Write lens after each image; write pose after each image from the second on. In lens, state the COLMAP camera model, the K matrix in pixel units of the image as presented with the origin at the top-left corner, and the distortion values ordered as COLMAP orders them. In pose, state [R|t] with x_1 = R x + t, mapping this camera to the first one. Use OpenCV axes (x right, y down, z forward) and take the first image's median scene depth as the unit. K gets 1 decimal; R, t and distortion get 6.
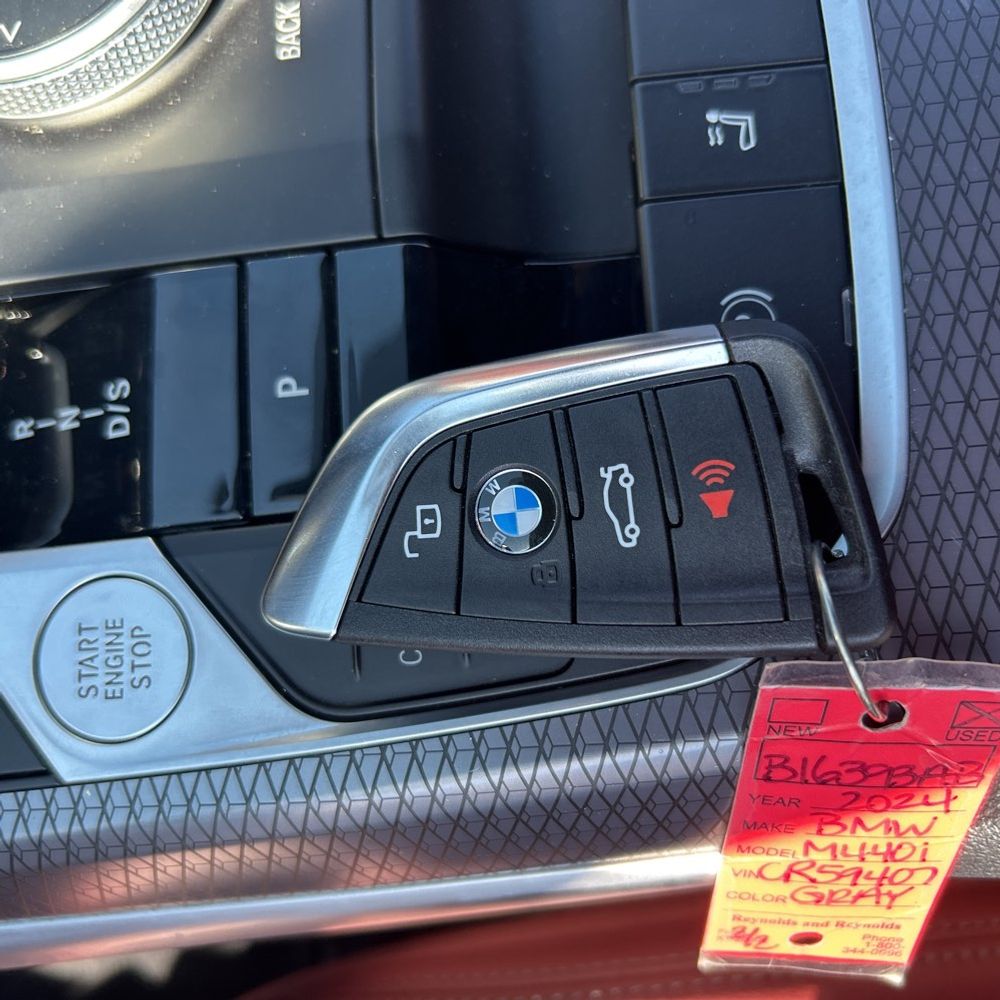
lens RADIAL K [[1014.5, 0, 496.9], [0, 1014.5, 504.4], [0, 0, 1]] dist [0.009984, 0.000000]
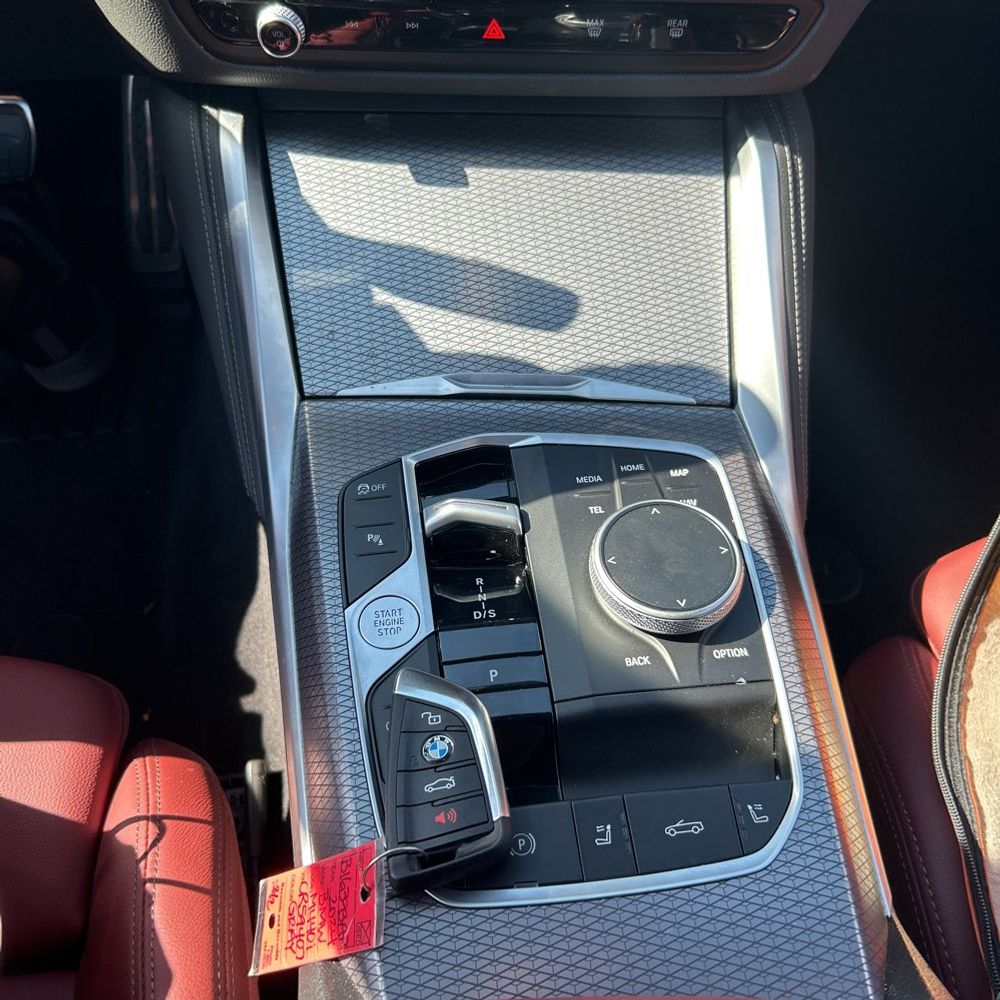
lens RADIAL K [[1014.5, 0, 522.7], [0, 1014.5, 488.1], [0, 0, 1]] dist [0.009984, 0.000000]
pose [[0.071158, 0.867060, -0.493096, 0.685384], [-0.991731, 0.114432, 0.058102, -0.406687], [0.106804, 0.484884, 0.868032, -1.513854]]
